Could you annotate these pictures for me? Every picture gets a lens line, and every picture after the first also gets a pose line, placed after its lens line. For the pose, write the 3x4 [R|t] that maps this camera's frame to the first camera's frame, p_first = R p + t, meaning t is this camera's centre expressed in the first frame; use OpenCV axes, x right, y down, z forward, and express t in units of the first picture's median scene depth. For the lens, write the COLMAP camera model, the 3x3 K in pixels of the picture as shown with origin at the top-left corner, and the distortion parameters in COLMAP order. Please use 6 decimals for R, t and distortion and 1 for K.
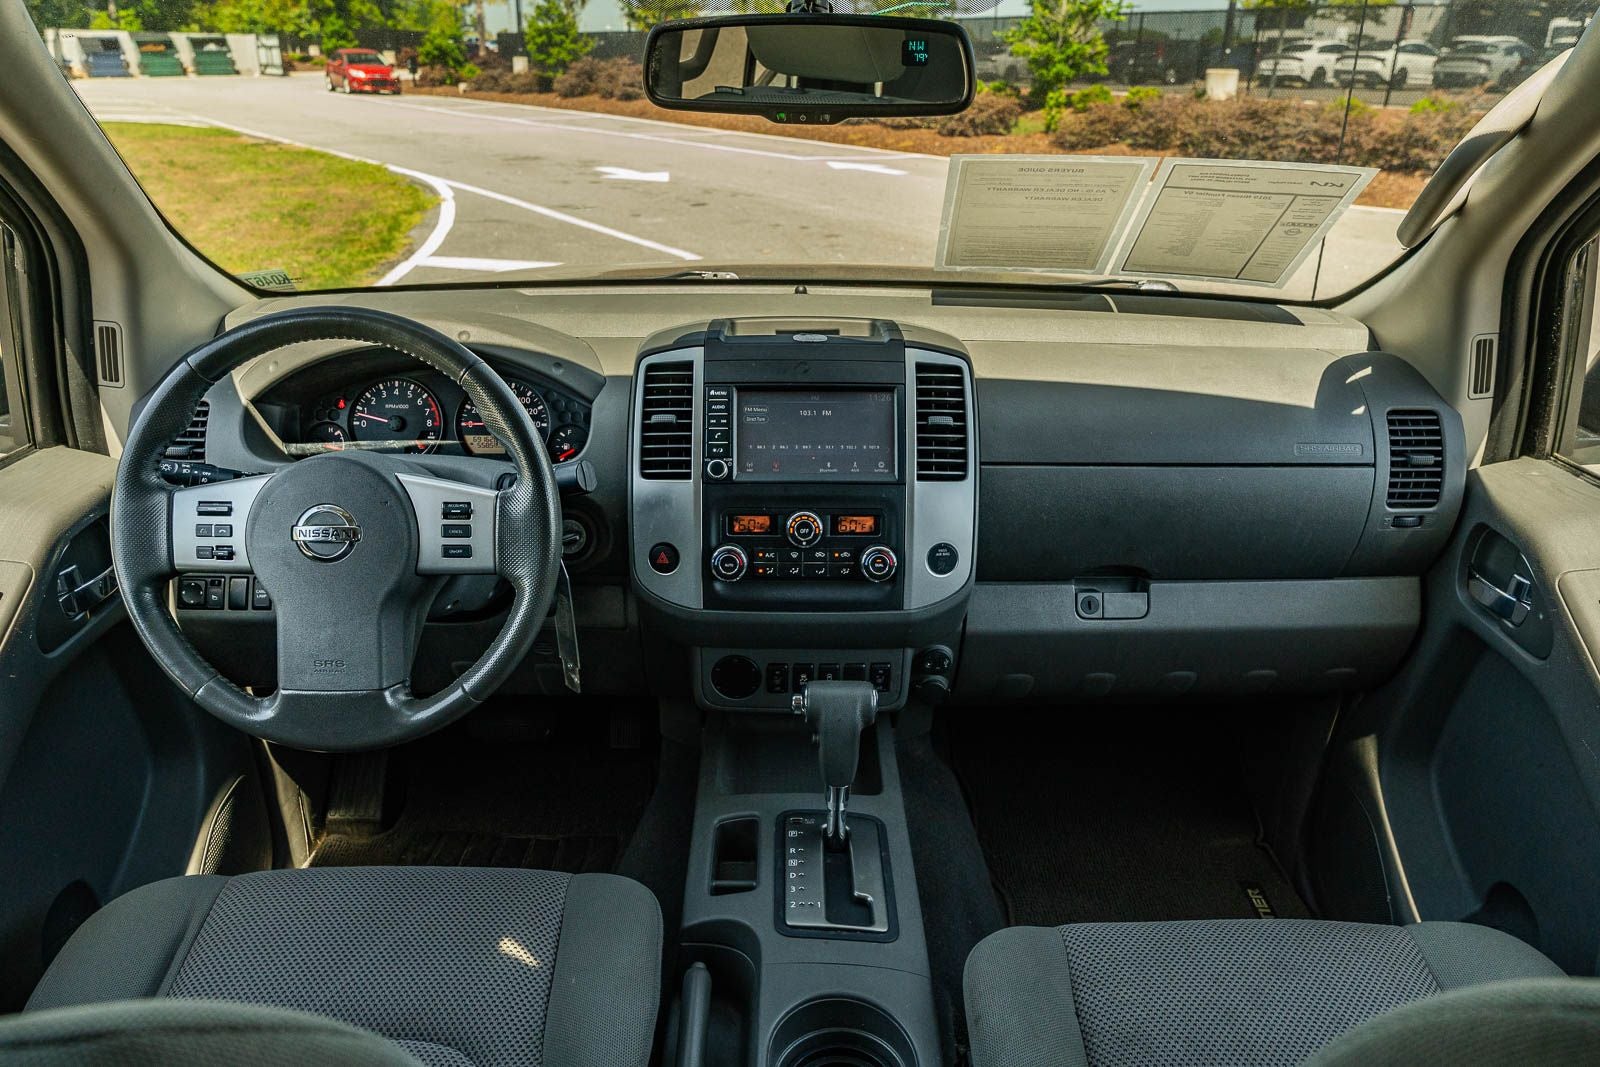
lens RADIAL K [[1135.5, 0, 800.0], [0, 1135.5, 533.5], [0, 0, 1]] dist [0.004582, -0.000137]
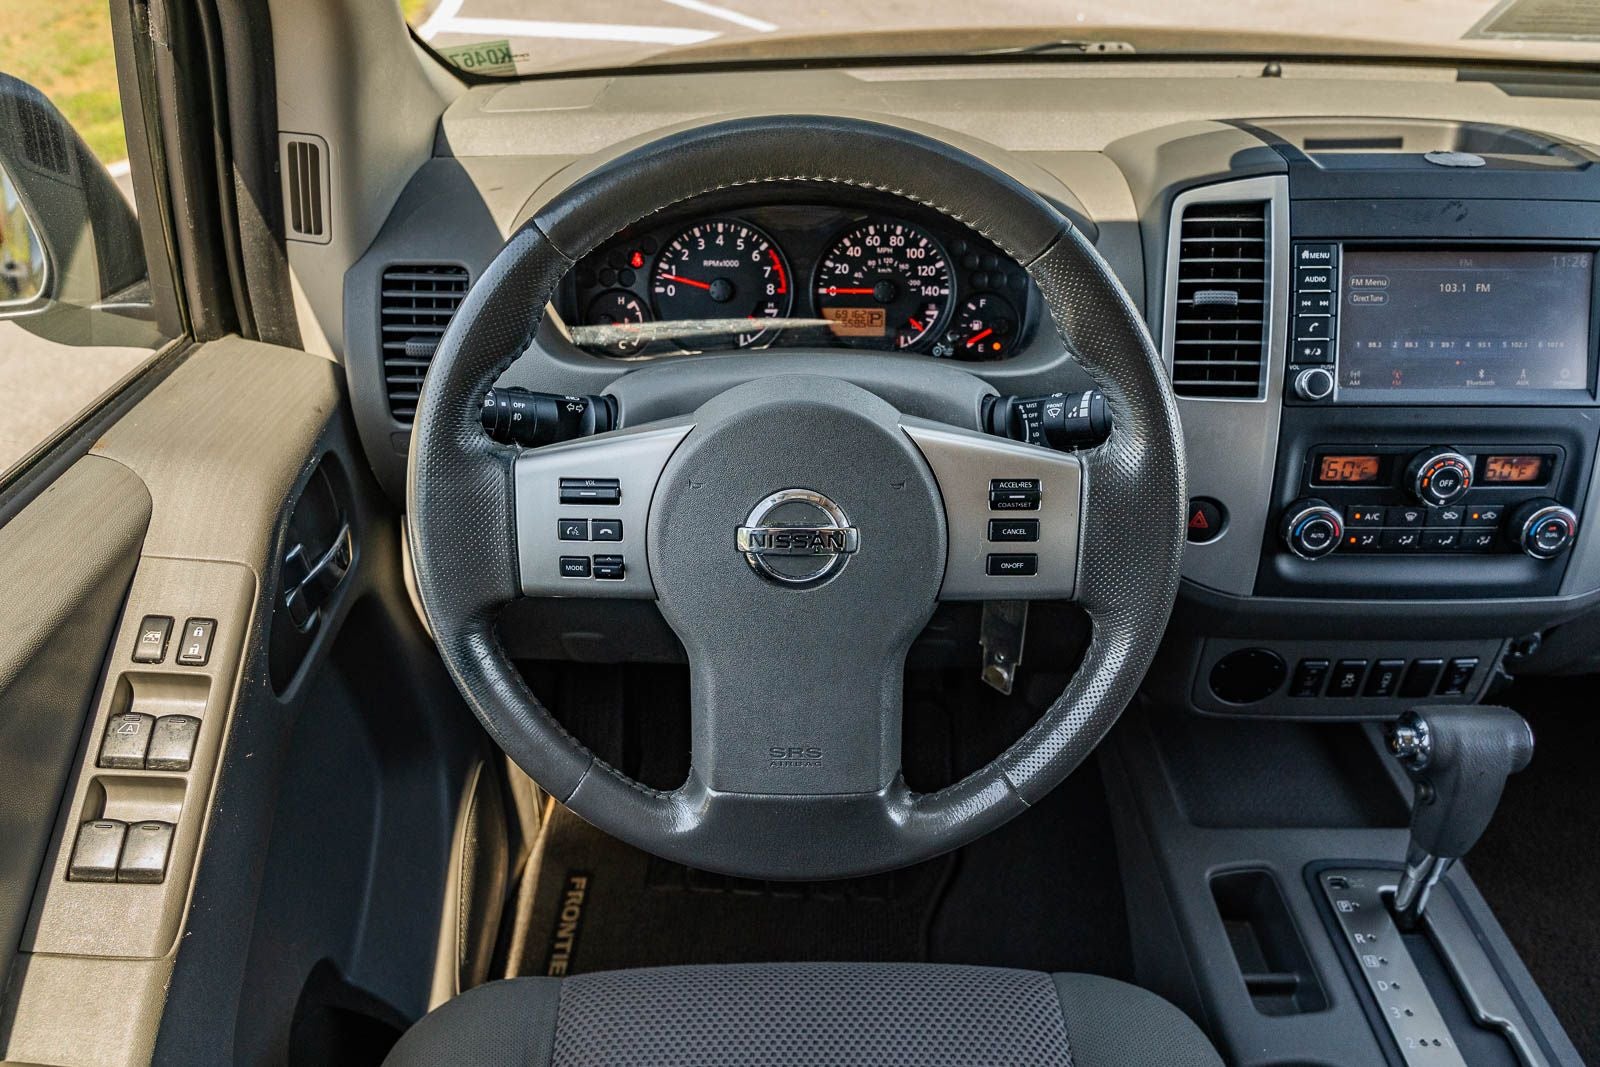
lens RADIAL K [[1135.5, 0, 800.0], [0, 1135.5, 533.5], [0, 0, 1]] dist [0.004582, -0.000137]
pose [[0.999999, -0.000474, -0.001627, -0.344654], [0.000766, 0.982885, 0.184219, -0.088893], [0.001512, -0.184220, 0.982884, 0.370218]]
